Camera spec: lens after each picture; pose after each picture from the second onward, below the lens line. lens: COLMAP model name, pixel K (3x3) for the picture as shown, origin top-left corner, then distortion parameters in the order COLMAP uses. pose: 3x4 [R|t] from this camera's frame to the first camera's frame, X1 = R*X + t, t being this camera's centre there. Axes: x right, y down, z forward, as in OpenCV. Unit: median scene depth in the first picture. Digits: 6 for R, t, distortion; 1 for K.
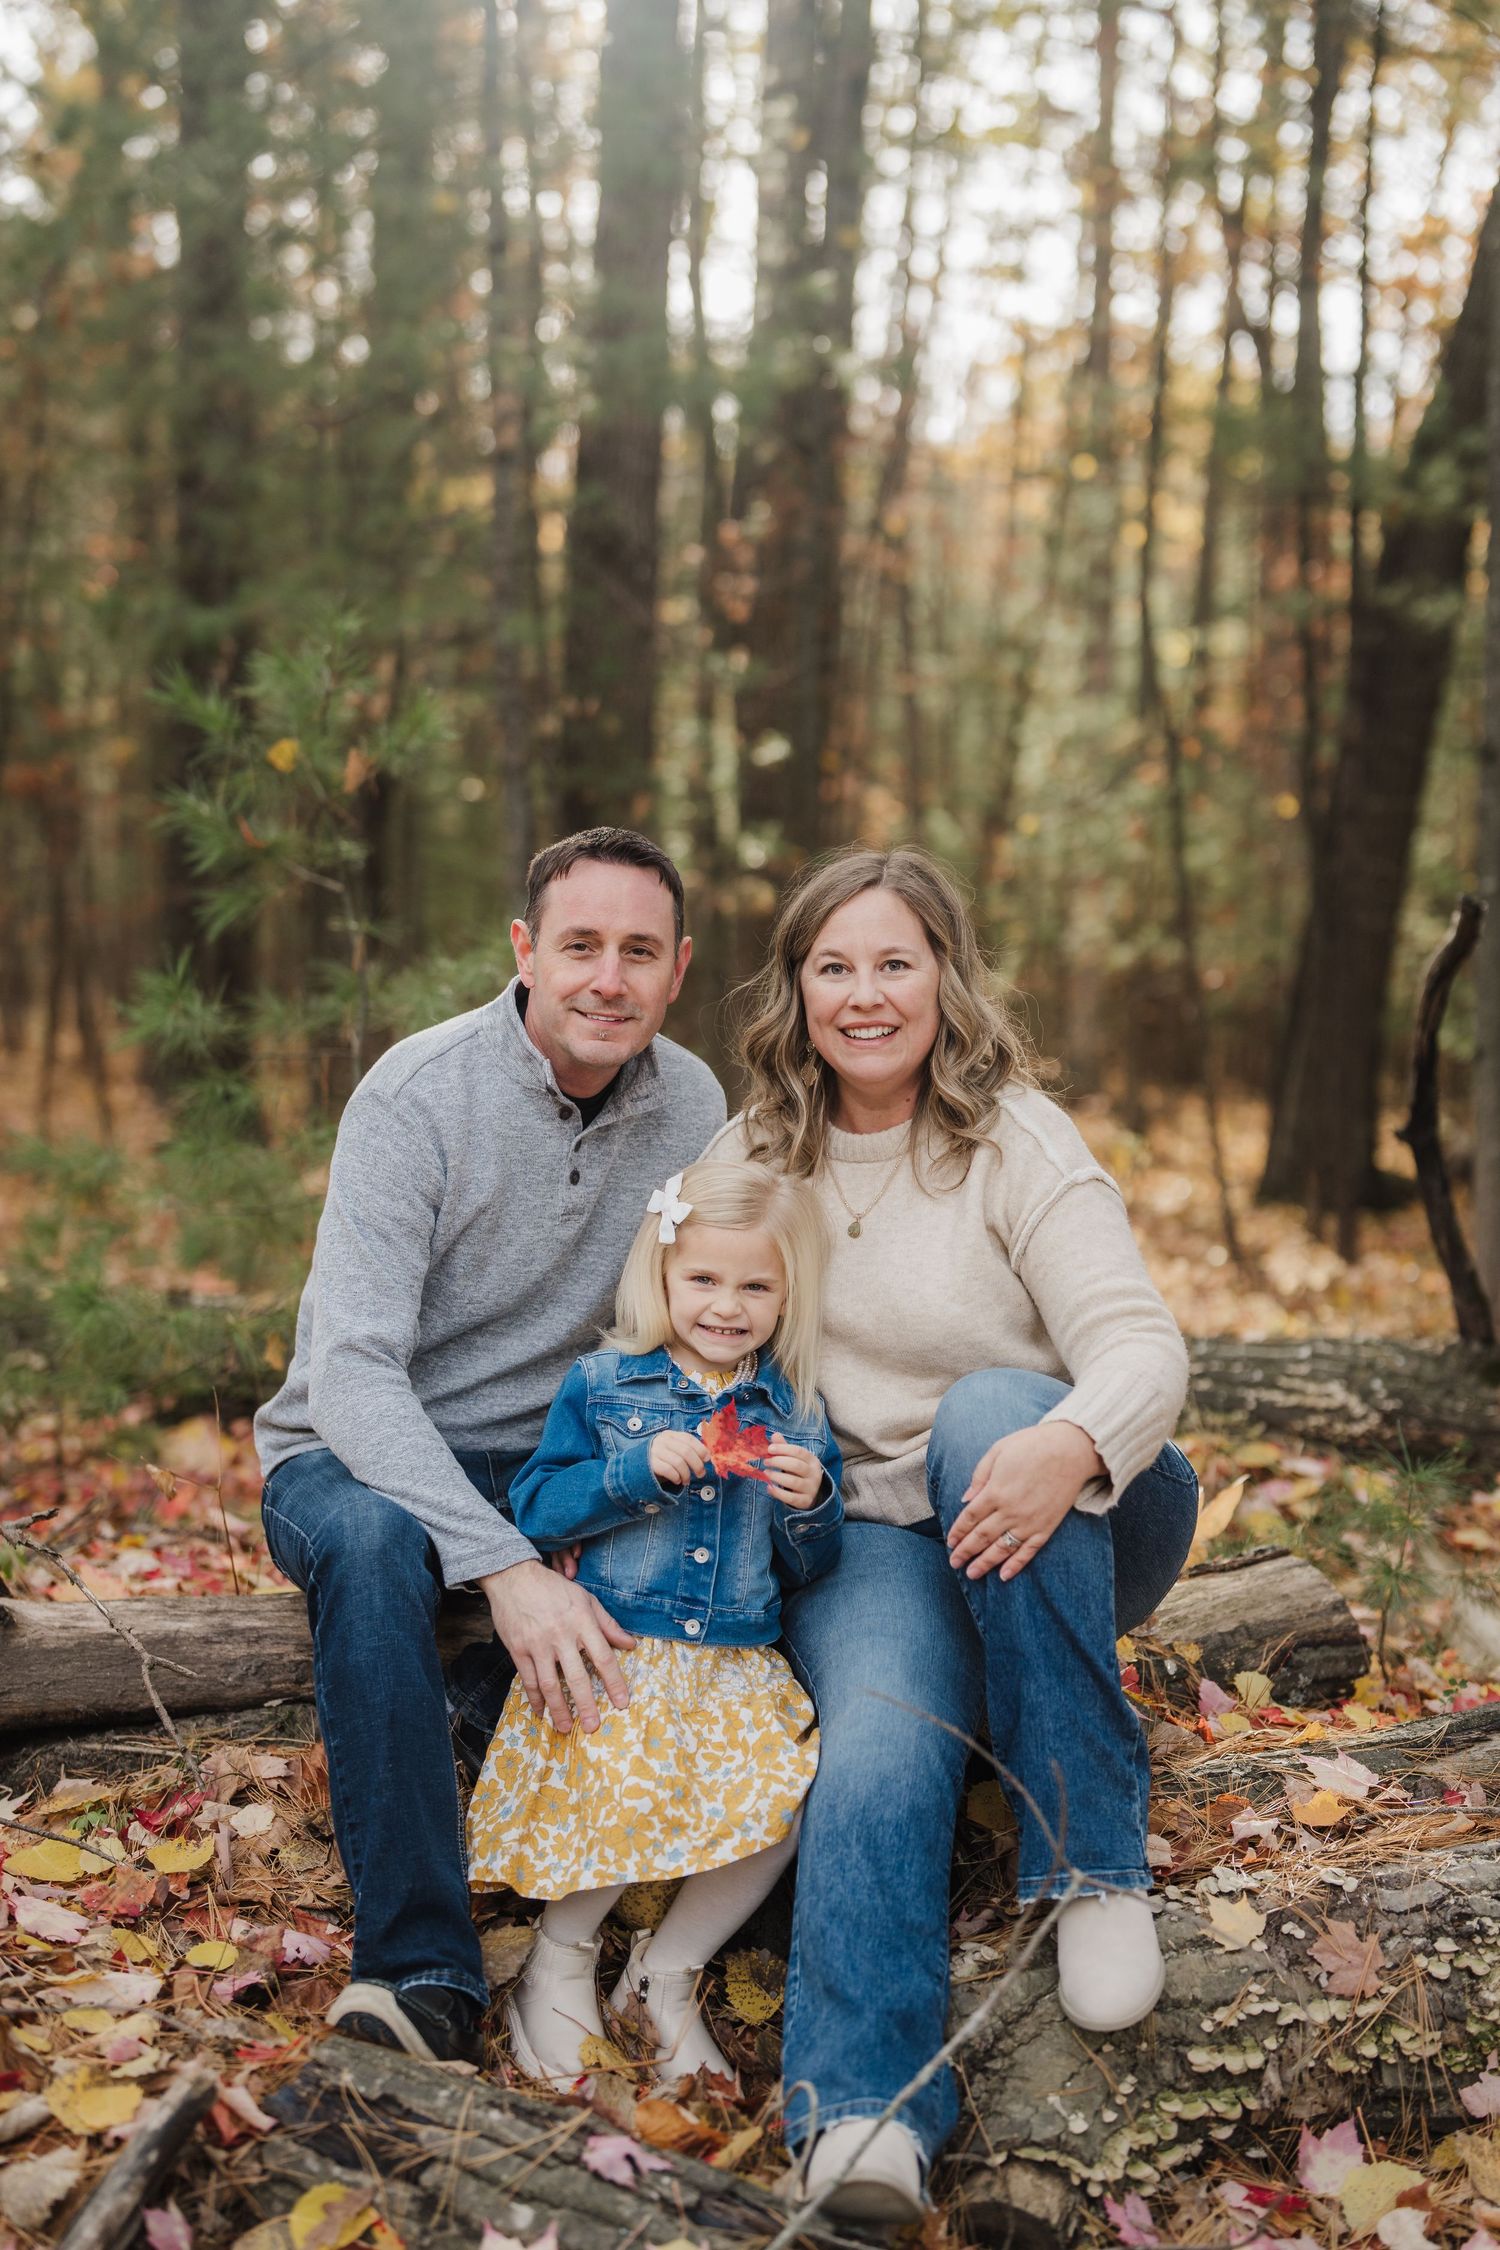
lens RADIAL K [[3116.0, 0, 750.0], [0, 3116.0, 1125.0], [0, 0, 1]] dist [-0.159429, 1.123264]
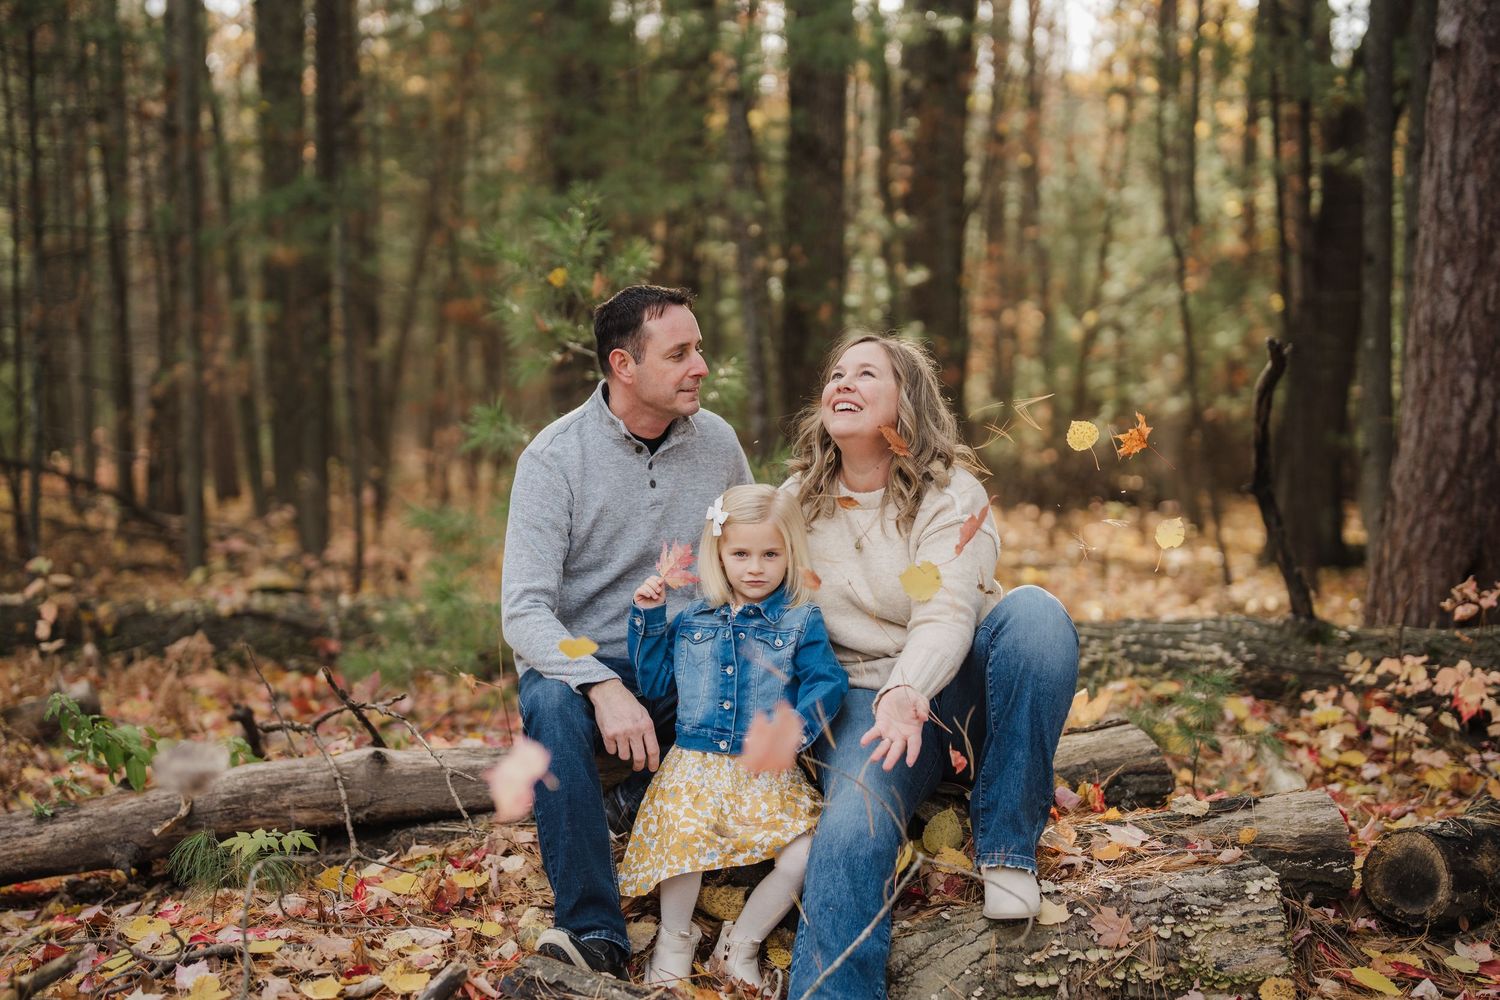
lens RADIAL K [[2077.4, 0, 742.5], [0, 2077.4, 521.6], [0, 0, 1]] dist [-0.159429, 1.123264]
pose [[0.993985, -0.021519, -0.107385, 0.106323], [0.020818, 0.999754, -0.007644, 0.038823], [0.107523, 0.005363, 0.994188, -0.180631]]
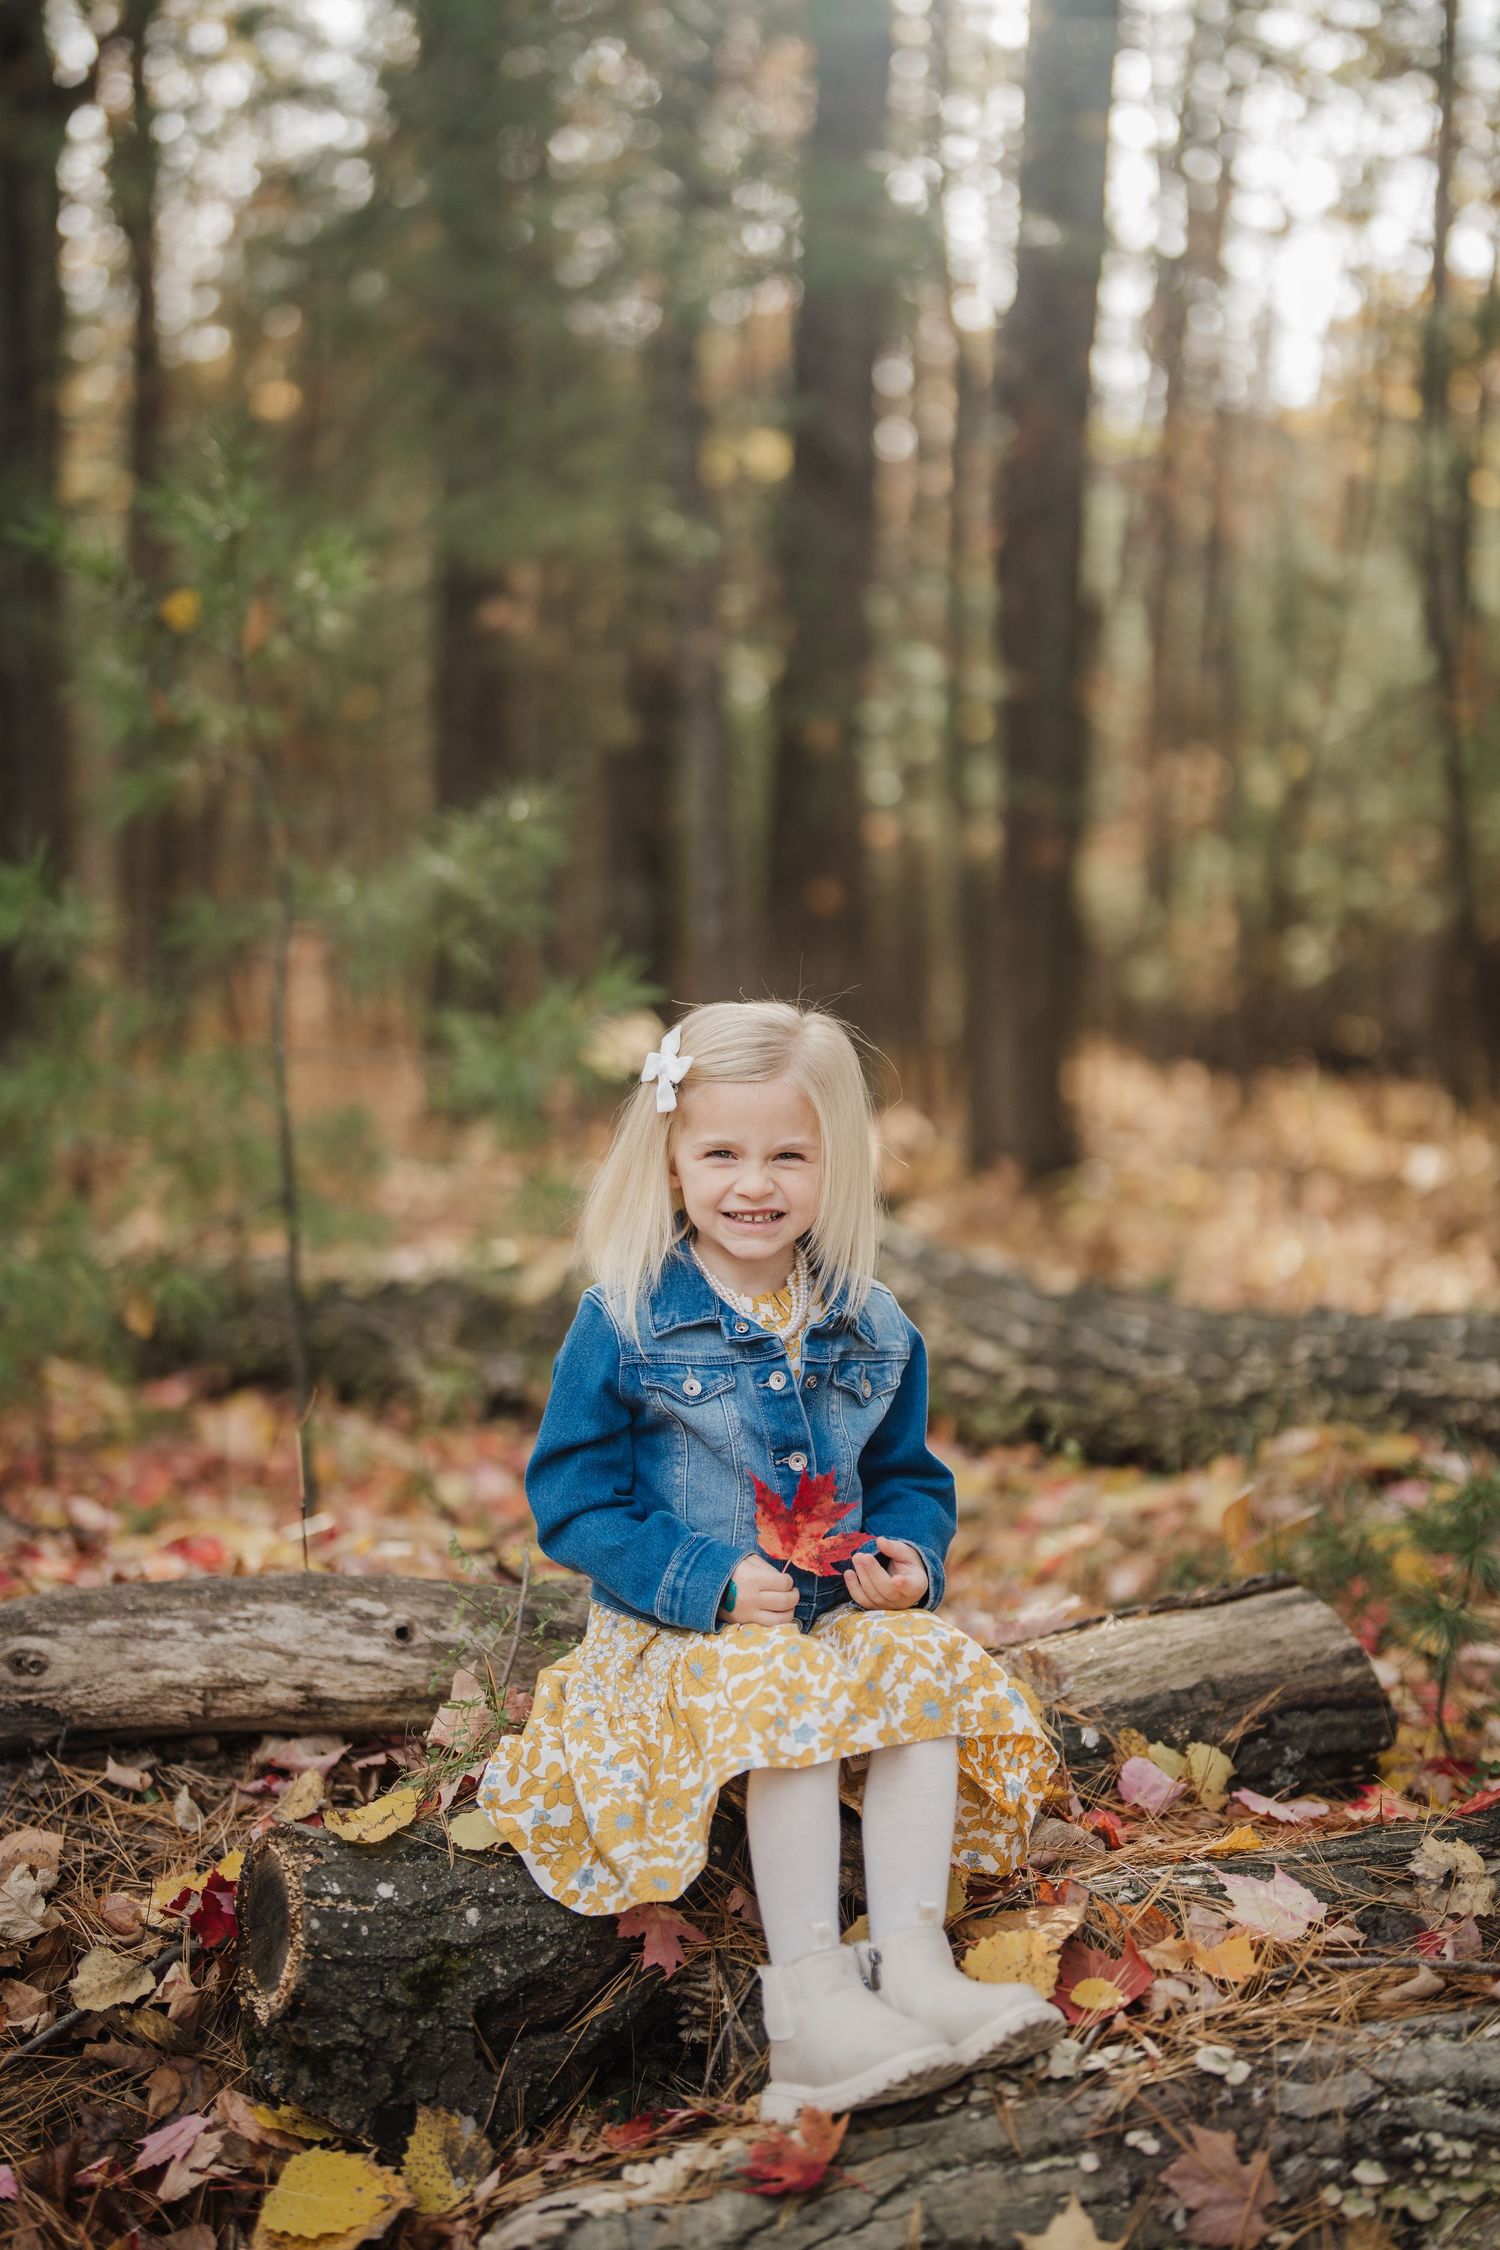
lens RADIAL K [[3134.7, 0, 746.6], [0, 3134.7, 1067.5], [0, 0, 1]] dist [-0.202773, 1.245888]
pose [[0.993083, 0.000291, -0.117414, 0.156638], [-0.001636, 0.999934, -0.011357, 0.023740], [0.117403, 0.011470, 0.993018, 0.266635]]
